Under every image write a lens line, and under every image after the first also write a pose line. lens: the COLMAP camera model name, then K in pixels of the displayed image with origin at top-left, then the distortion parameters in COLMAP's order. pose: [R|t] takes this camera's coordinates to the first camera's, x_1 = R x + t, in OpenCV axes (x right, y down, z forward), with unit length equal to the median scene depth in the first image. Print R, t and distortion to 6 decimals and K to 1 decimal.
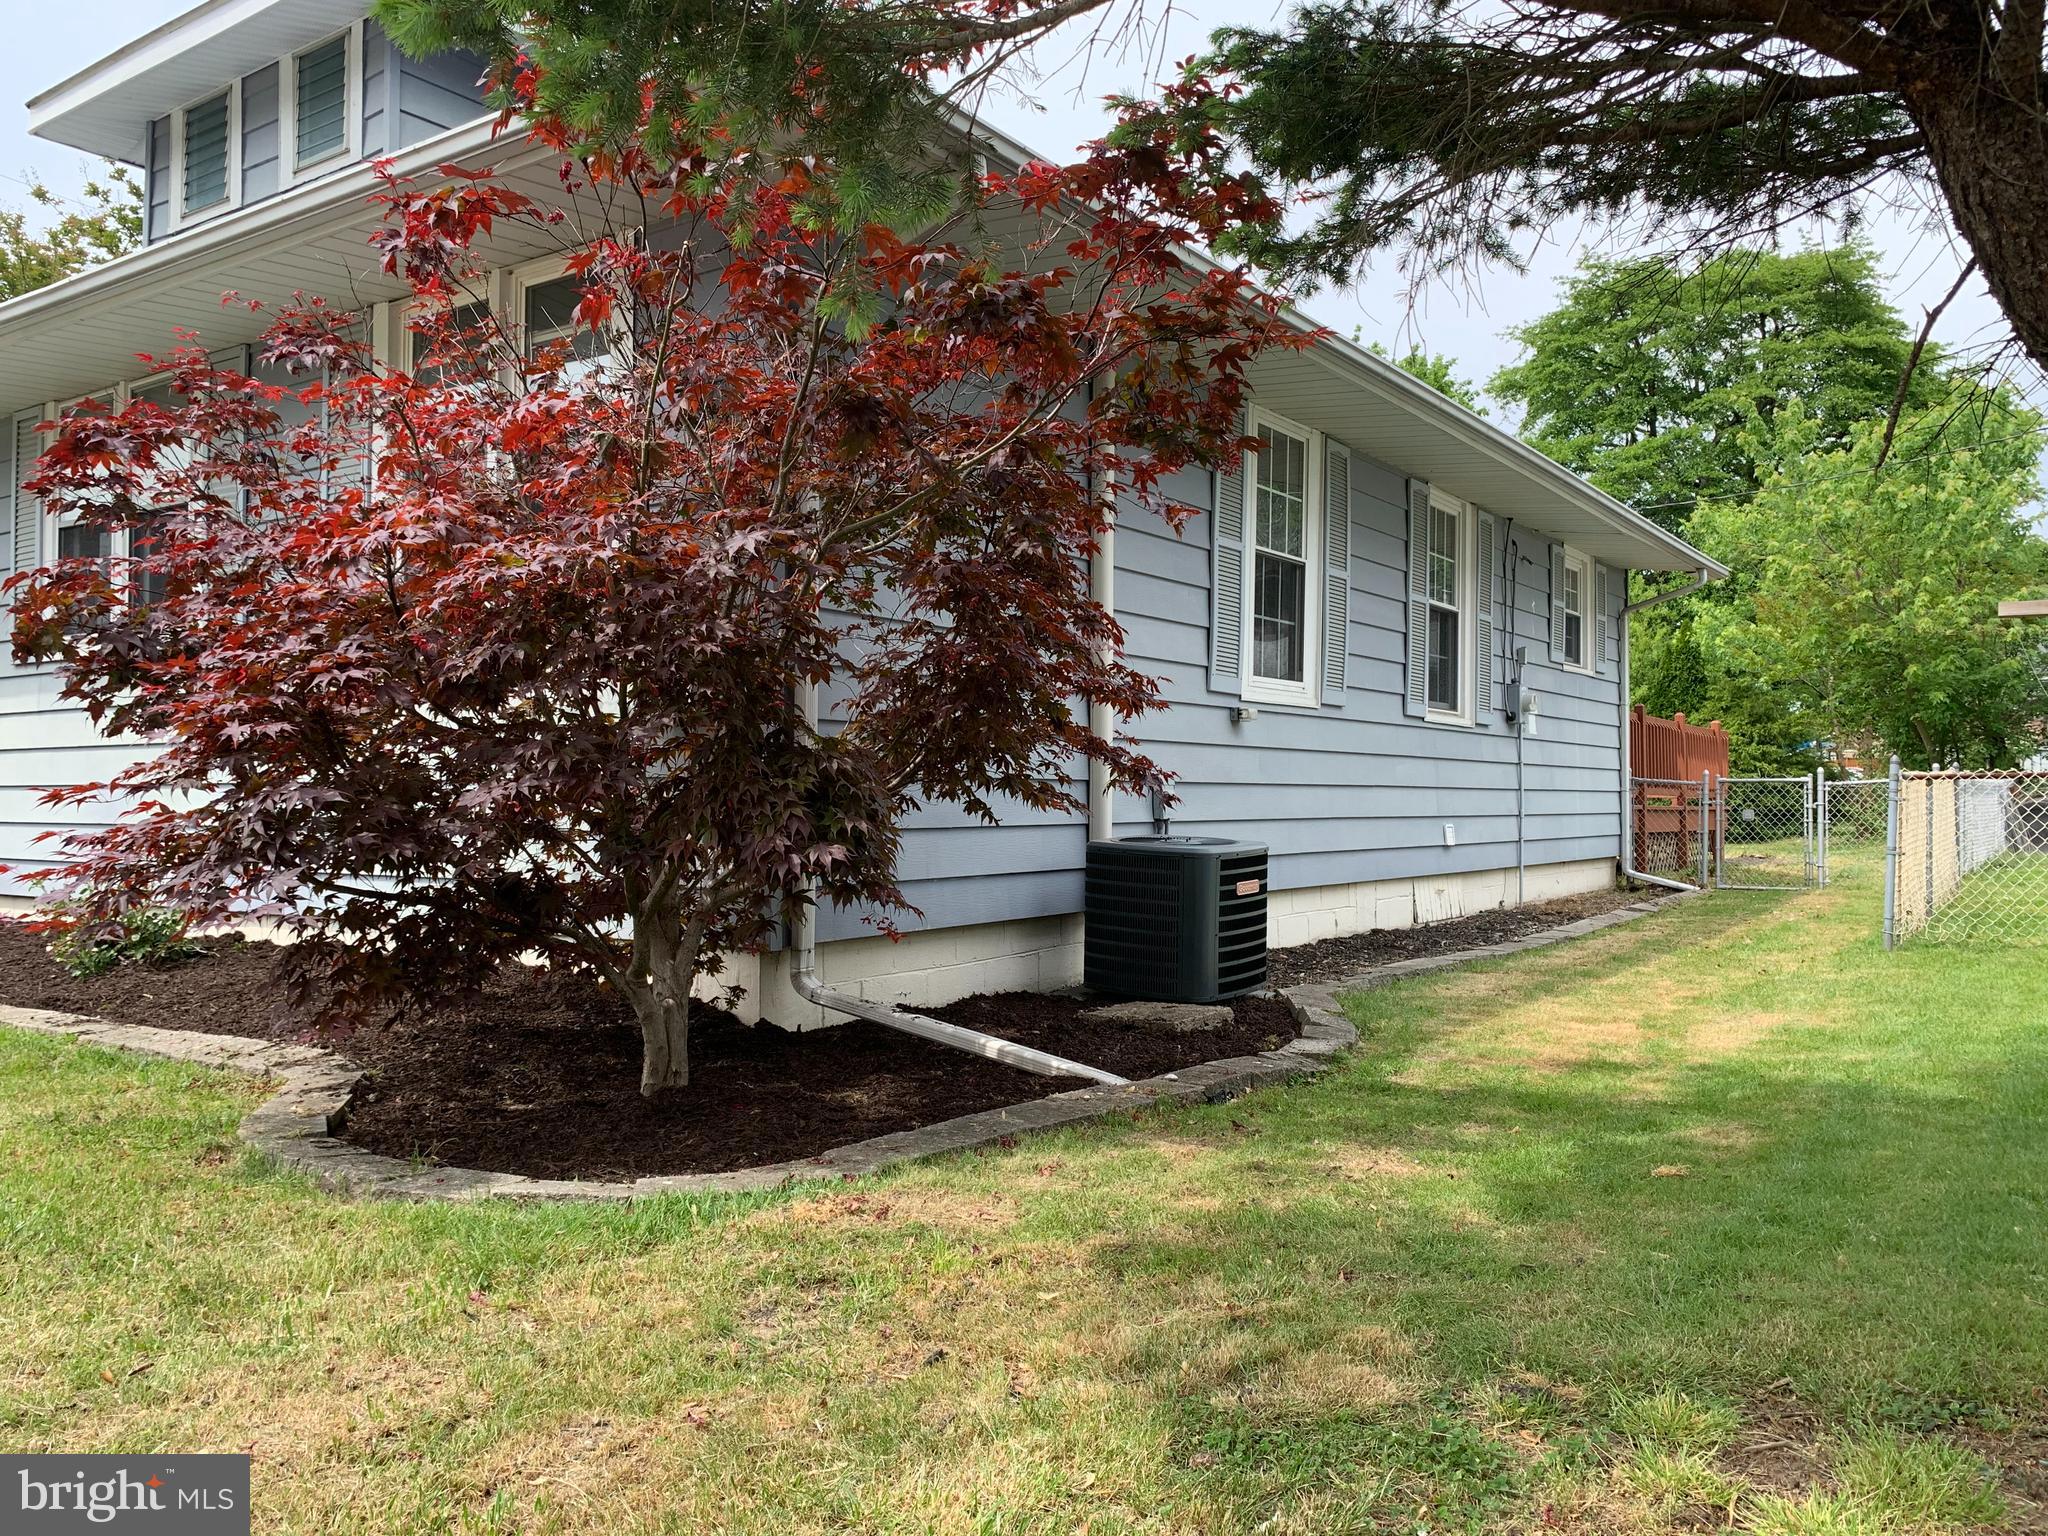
lens RADIAL K [[1586.3, 0, 1024.0], [0, 1586.3, 768.0], [0, 0, 1]] dist [0.007012, 0.000511]
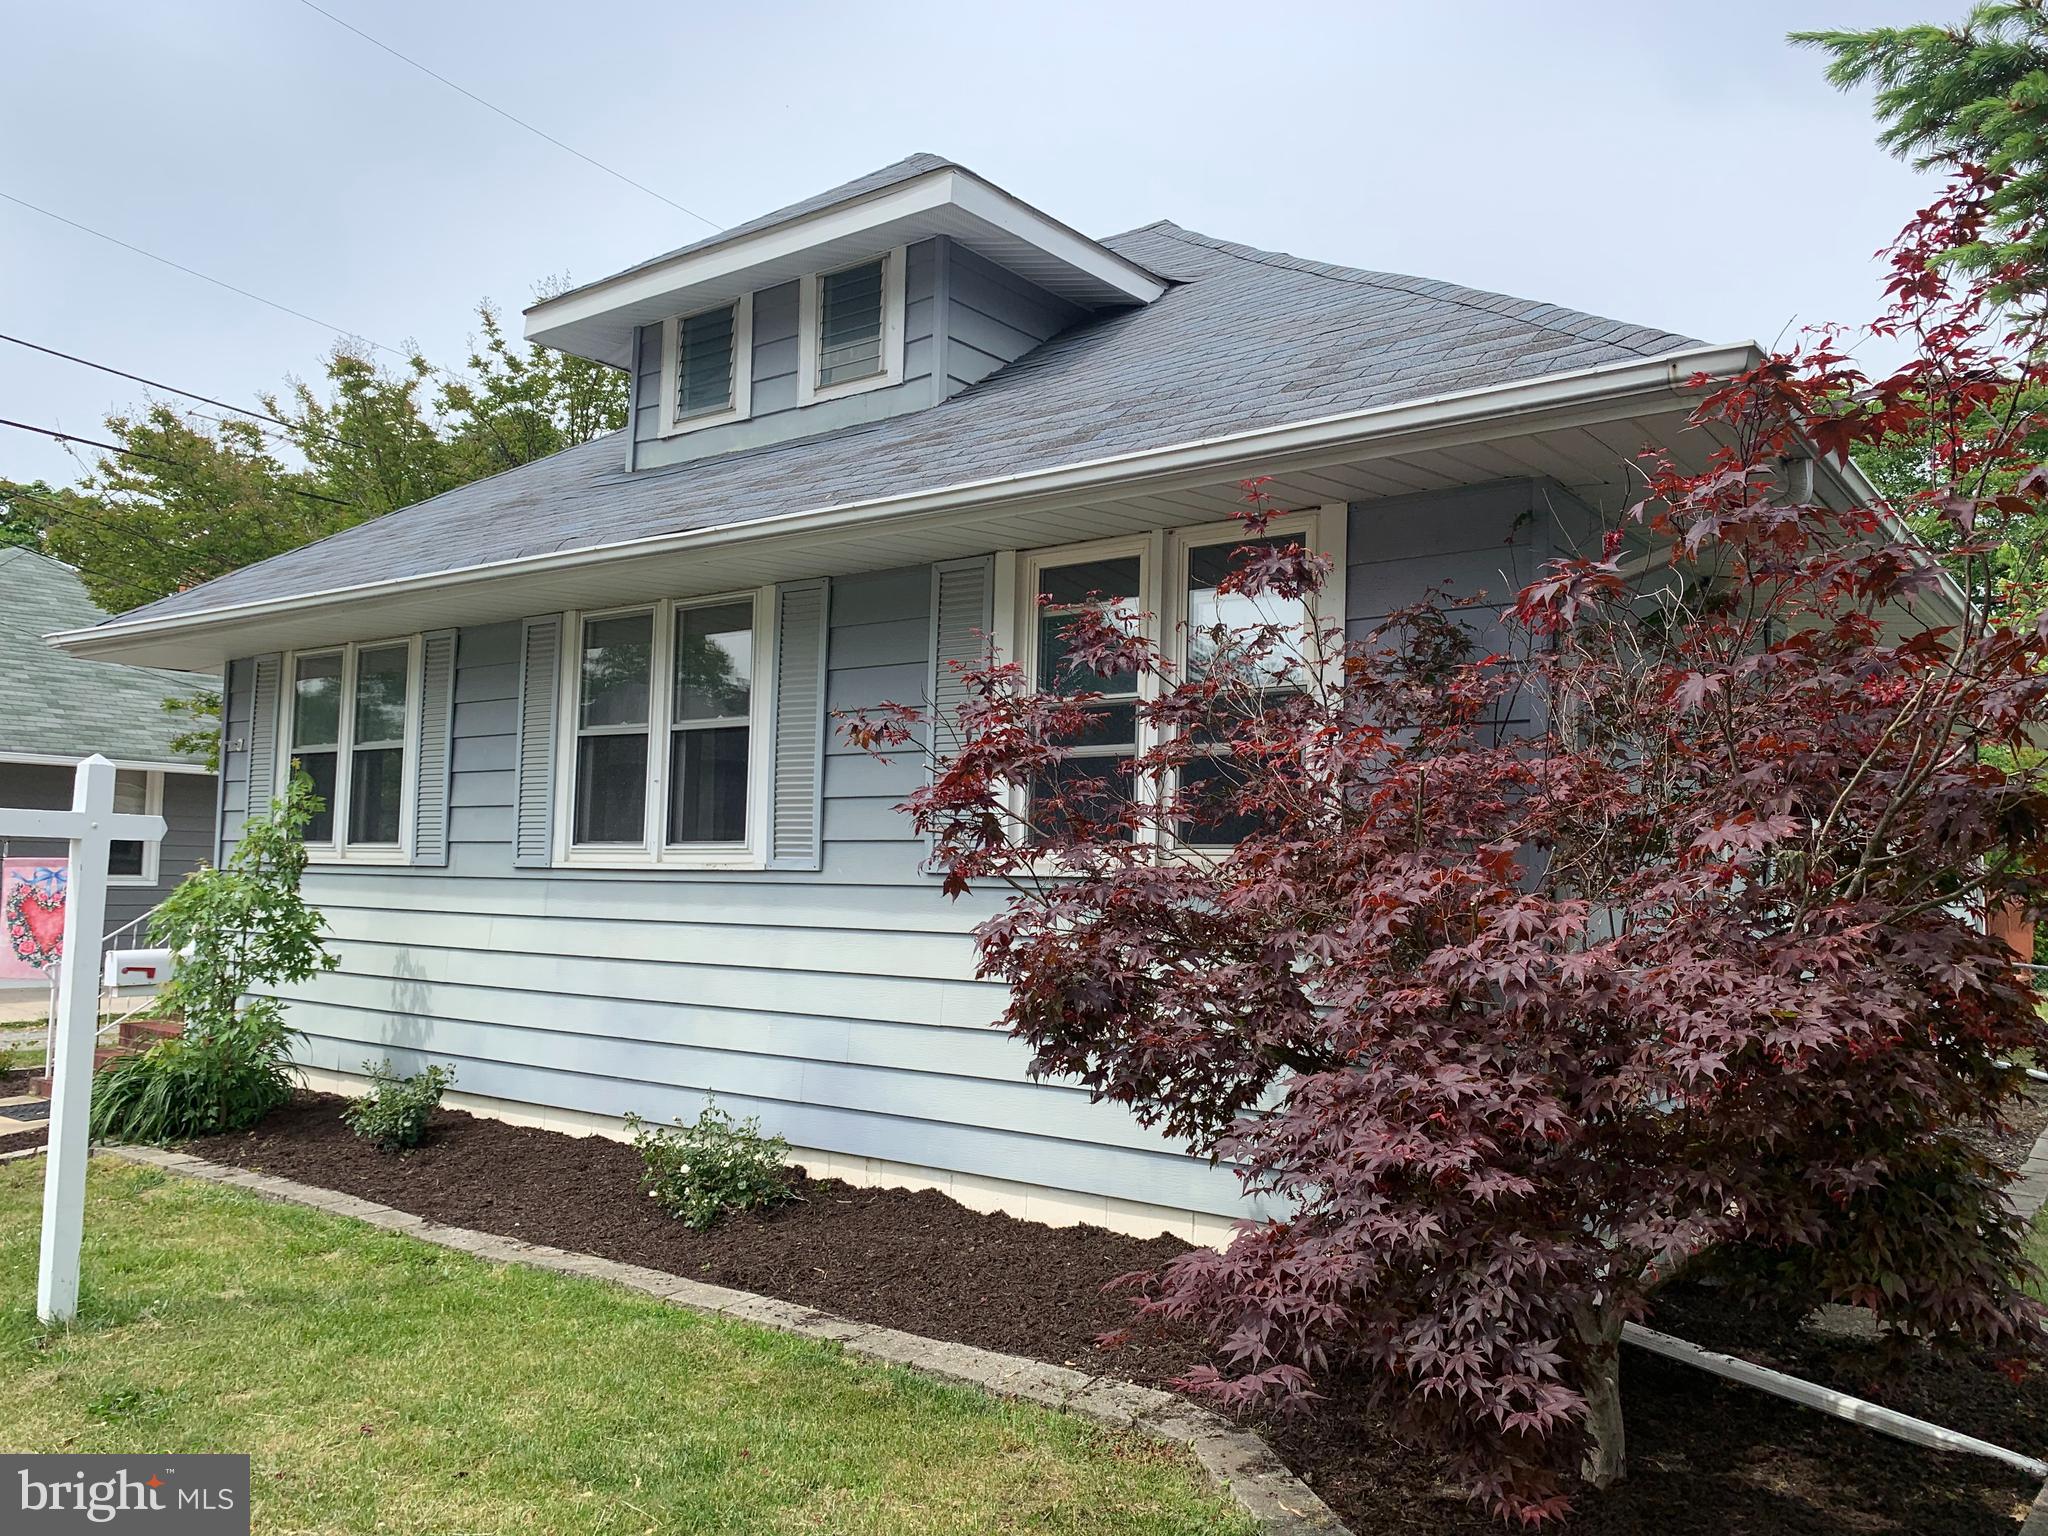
lens RADIAL K [[1586.3, 0, 1024.0], [0, 1586.3, 768.0], [0, 0, 1]] dist [0.007012, 0.000511]
pose [[0.998458, 0.017674, -0.052621, -0.269223], [-0.020579, 0.998264, -0.055182, -0.080165], [0.051555, 0.056179, 0.997089, 0.012518]]
